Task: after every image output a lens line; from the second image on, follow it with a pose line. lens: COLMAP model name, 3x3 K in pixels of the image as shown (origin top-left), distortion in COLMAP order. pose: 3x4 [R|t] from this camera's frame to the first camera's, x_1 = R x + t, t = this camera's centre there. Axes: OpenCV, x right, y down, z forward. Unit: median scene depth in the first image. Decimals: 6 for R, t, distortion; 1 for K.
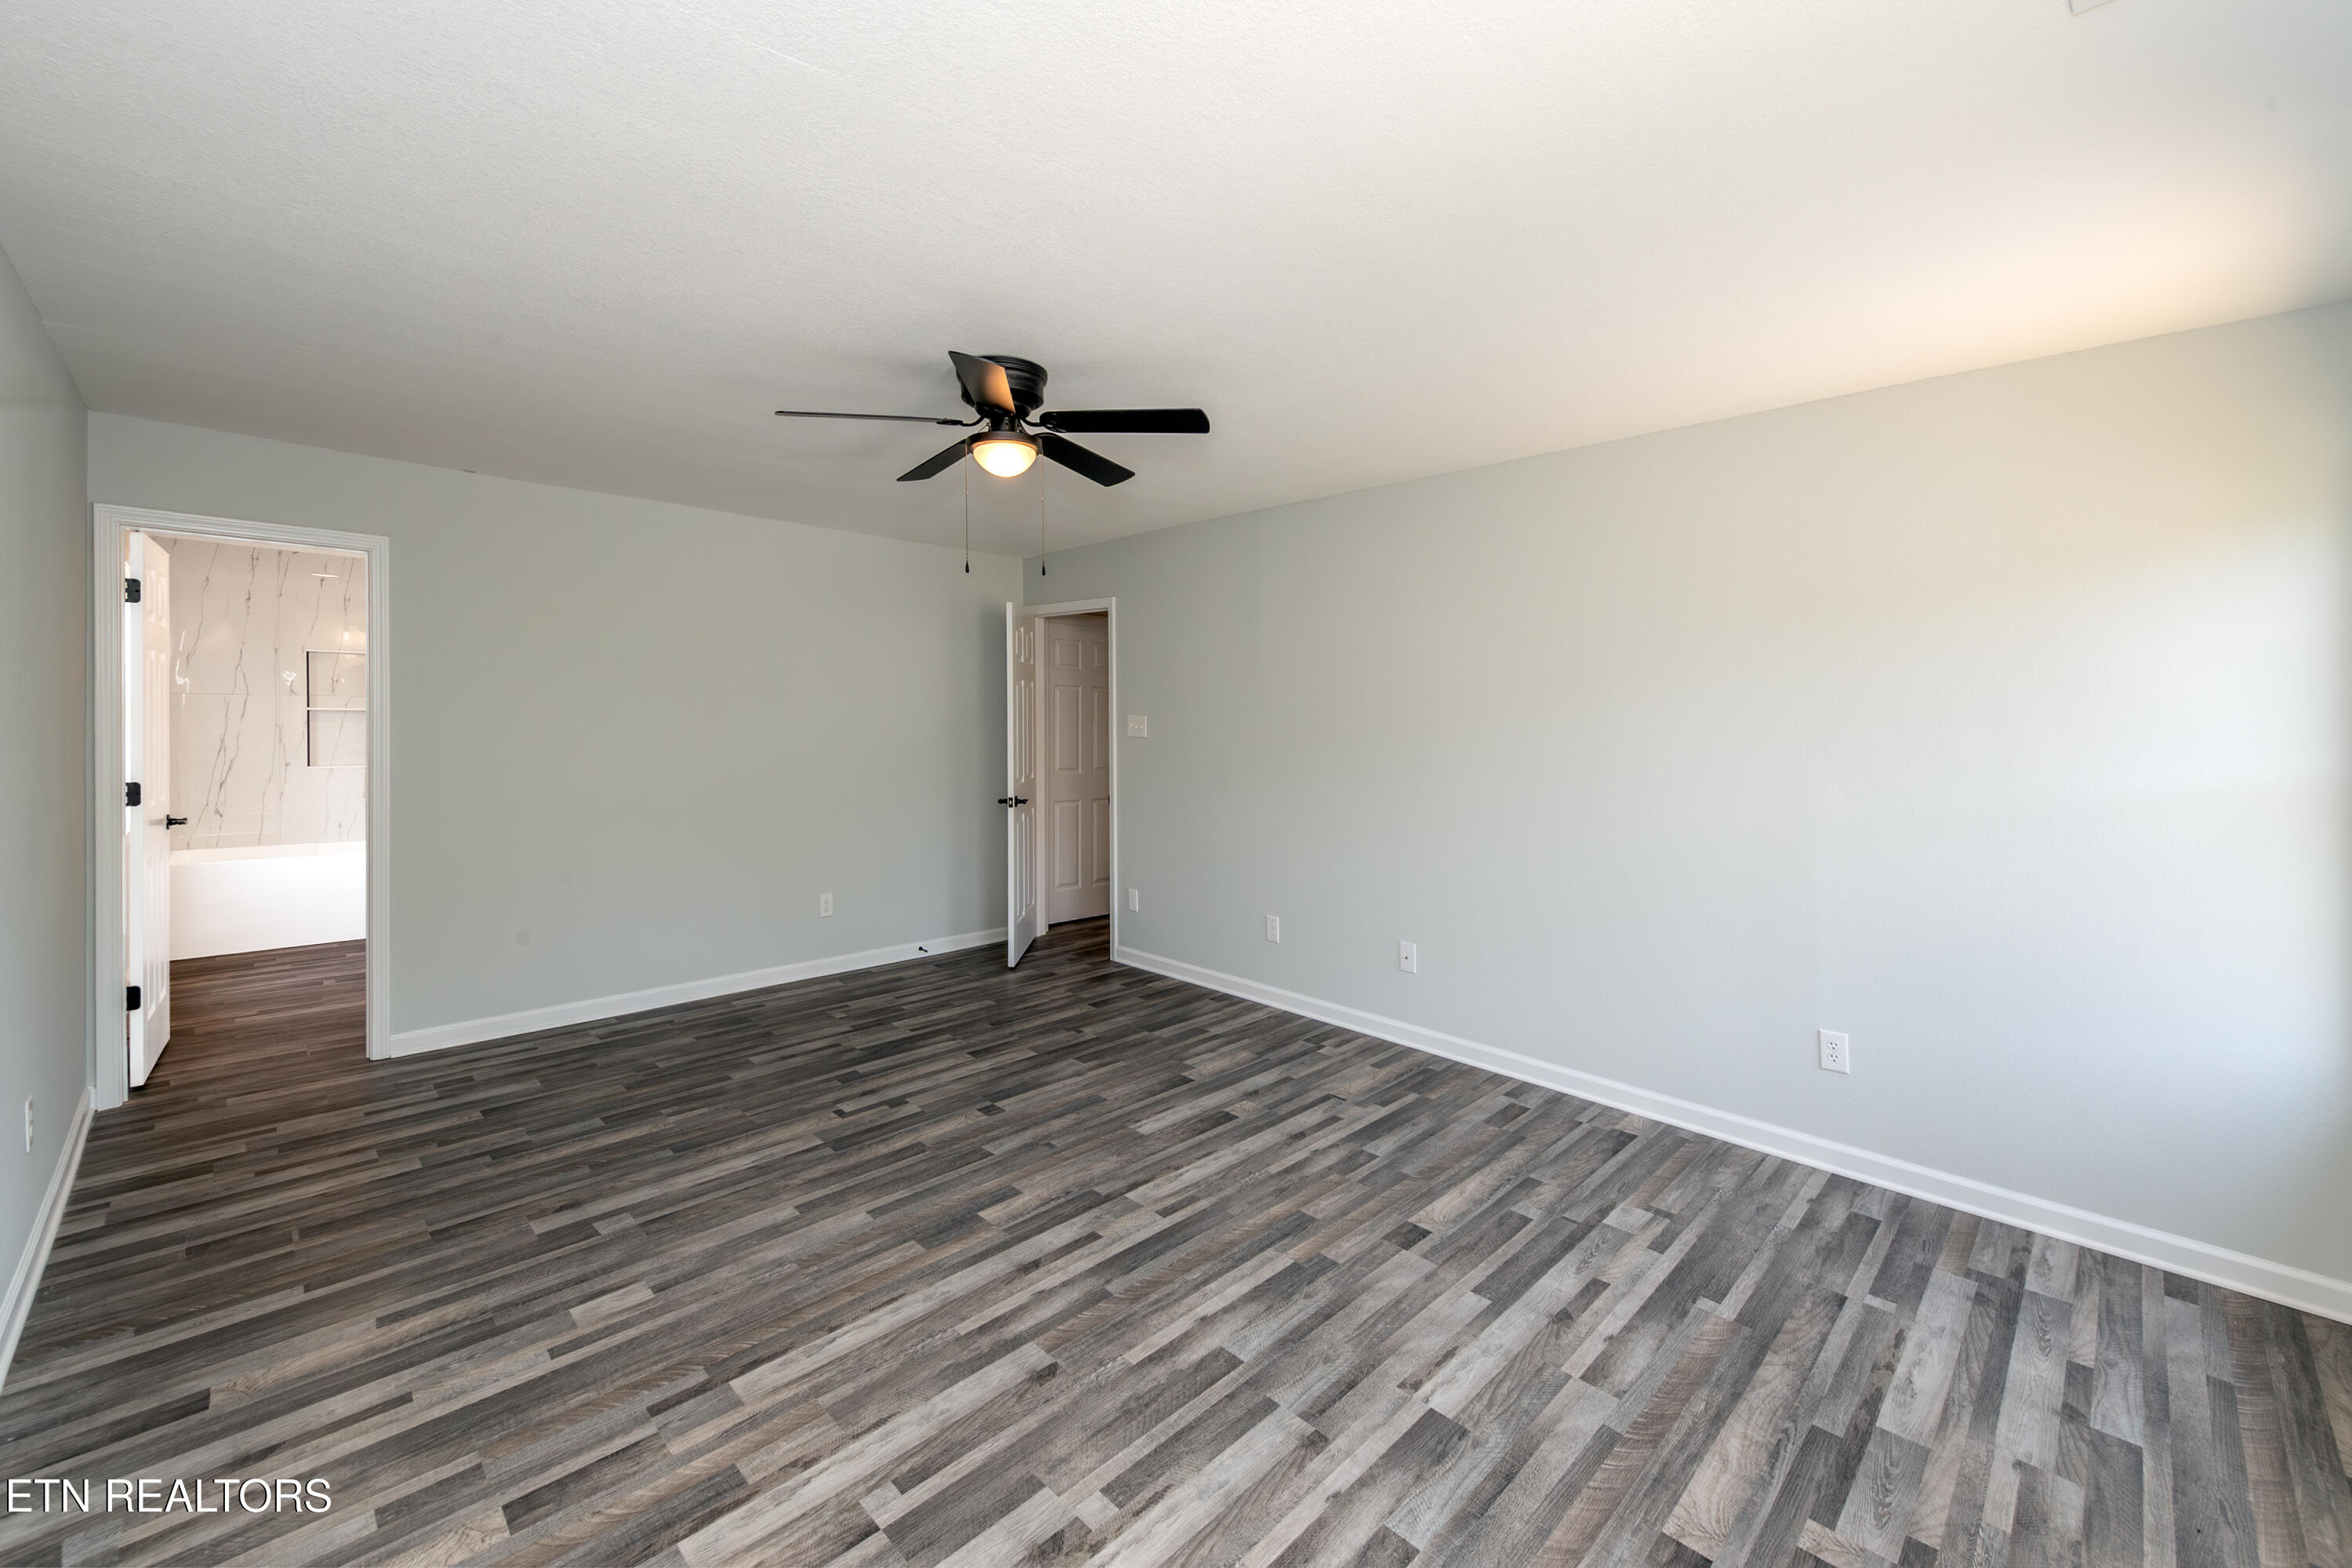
lens RADIAL K [[932.3, 0, 1176.0], [0, 932.3, 784.0], [0, 0, 1]] dist [-0.000106, -0.000241]
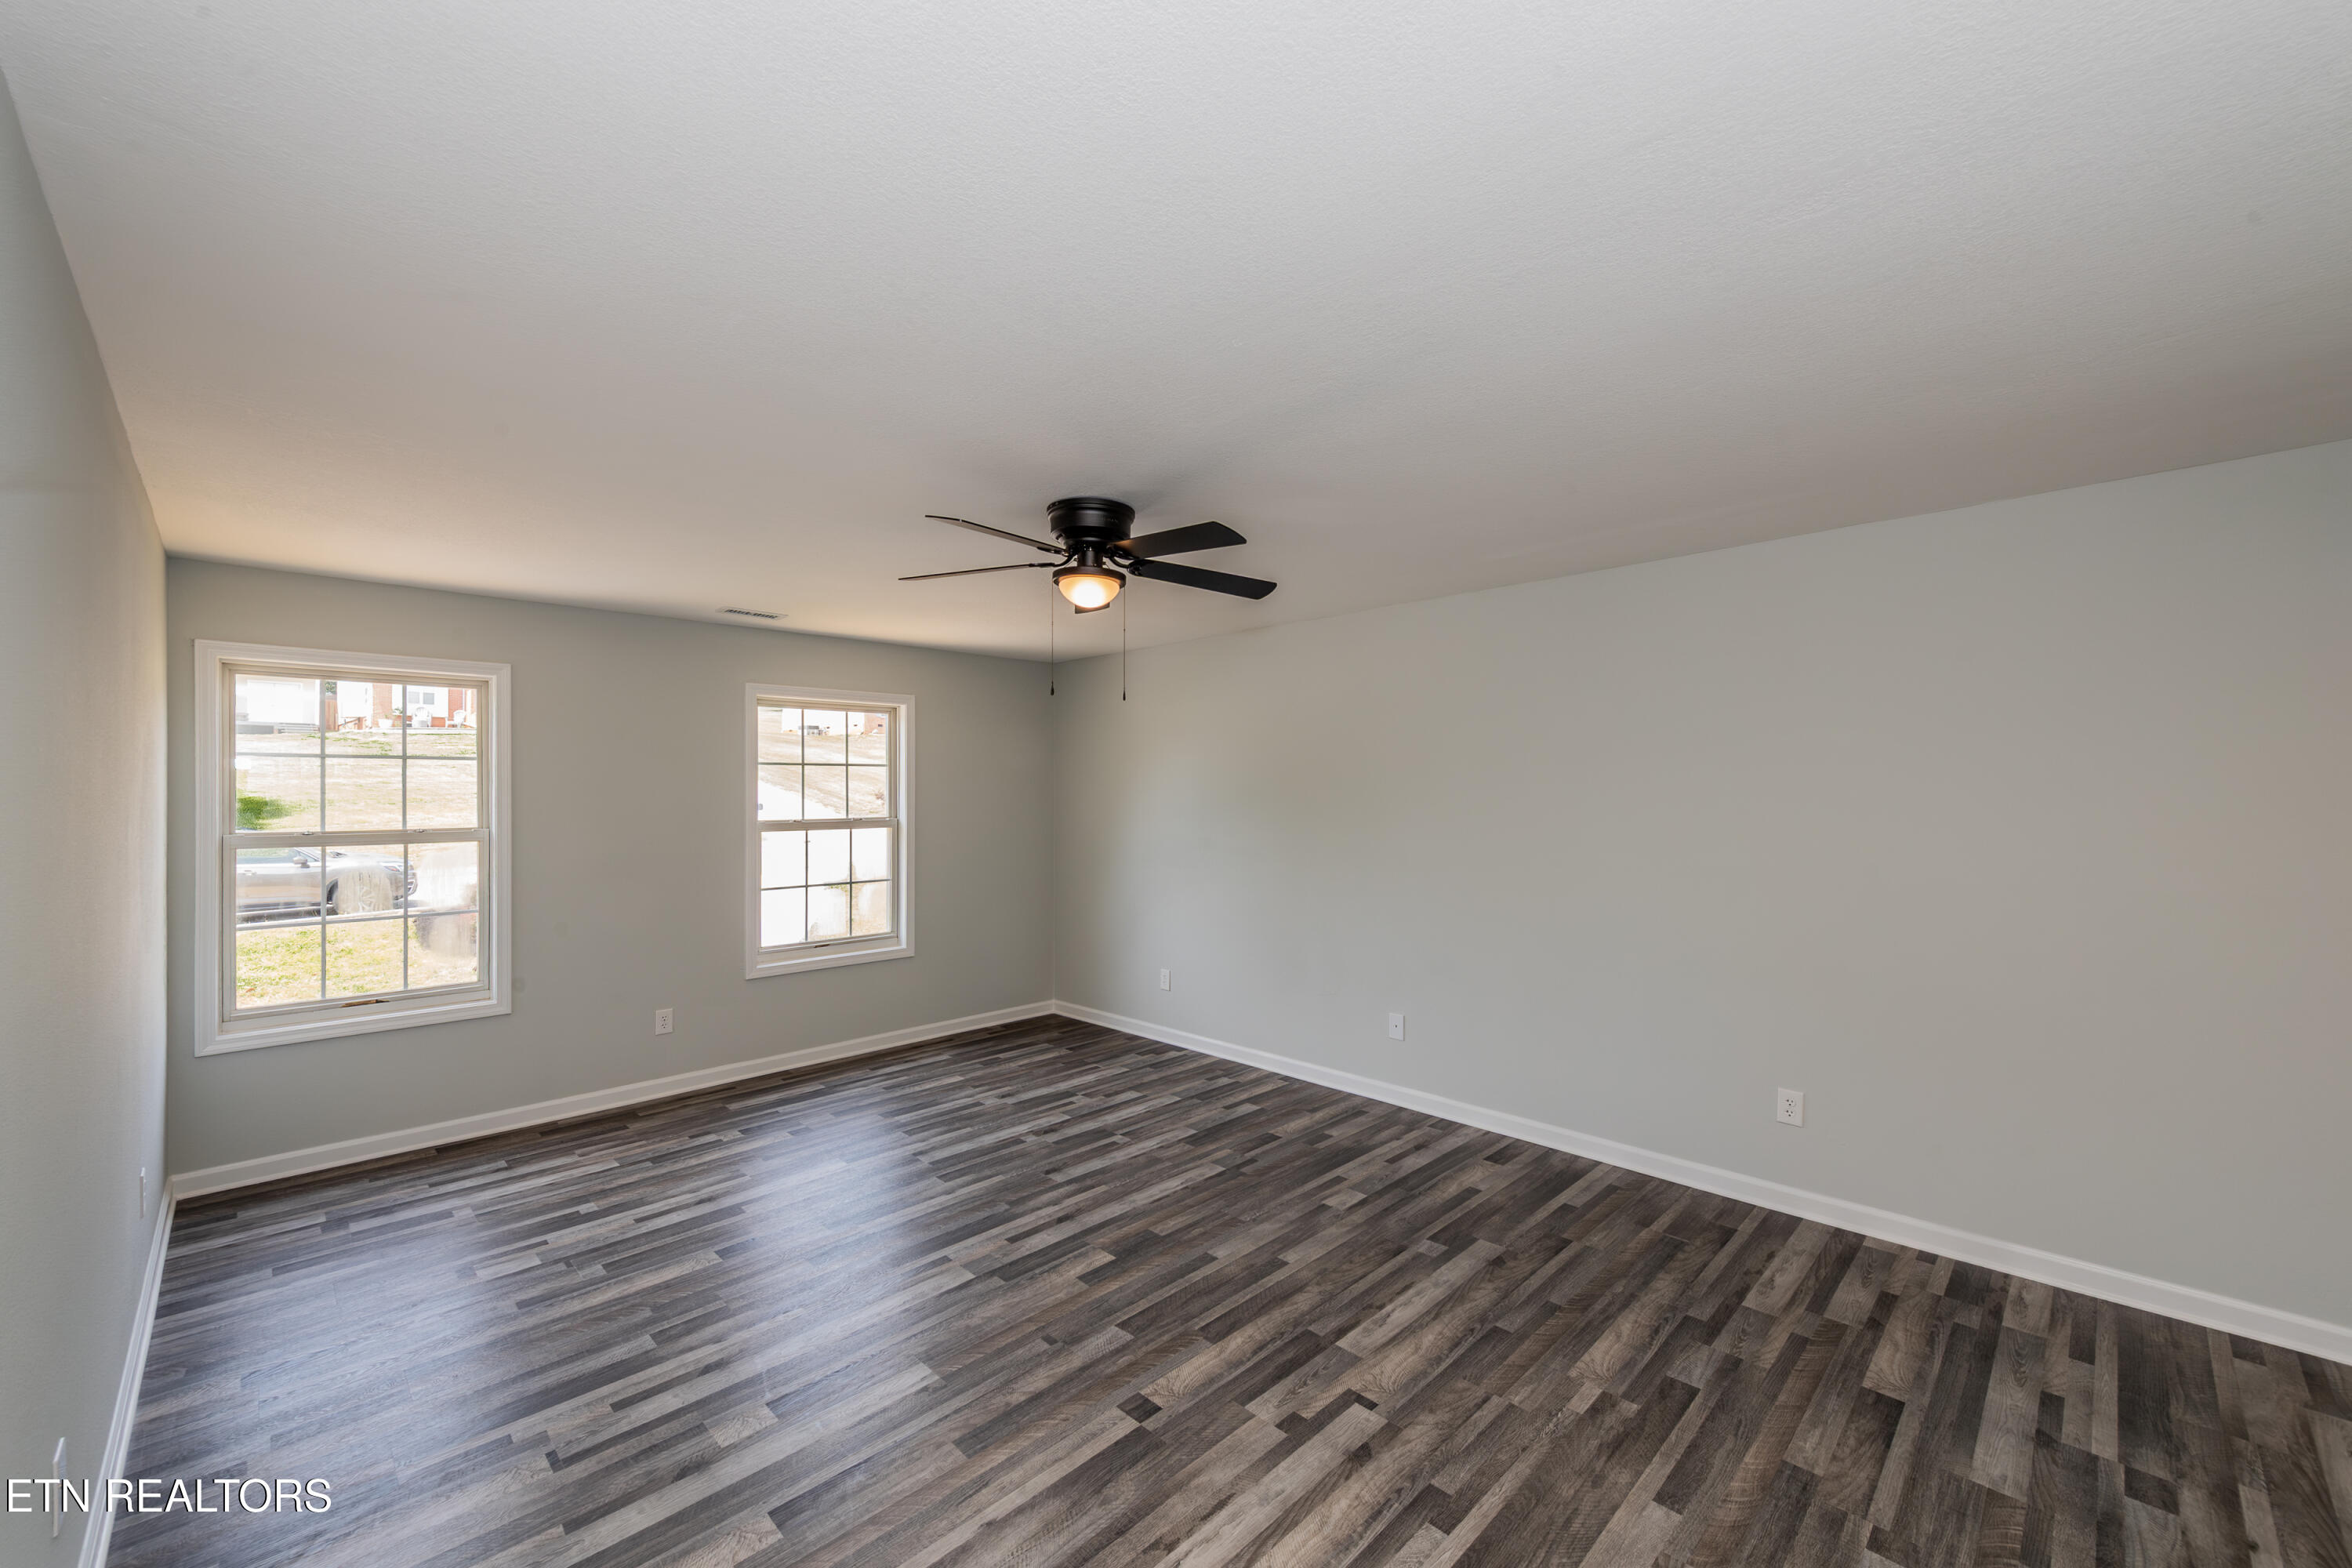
lens RADIAL K [[932.3, 0, 1176.0], [0, 932.3, 784.0], [0, 0, 1]] dist [-0.000106, -0.000241]
pose [[-0.999972, -0.007225, -0.001702, -0.299061], [-0.007315, 0.998099, 0.061200, -0.173261], [0.001257, 0.061211, -0.998124, 2.213690]]
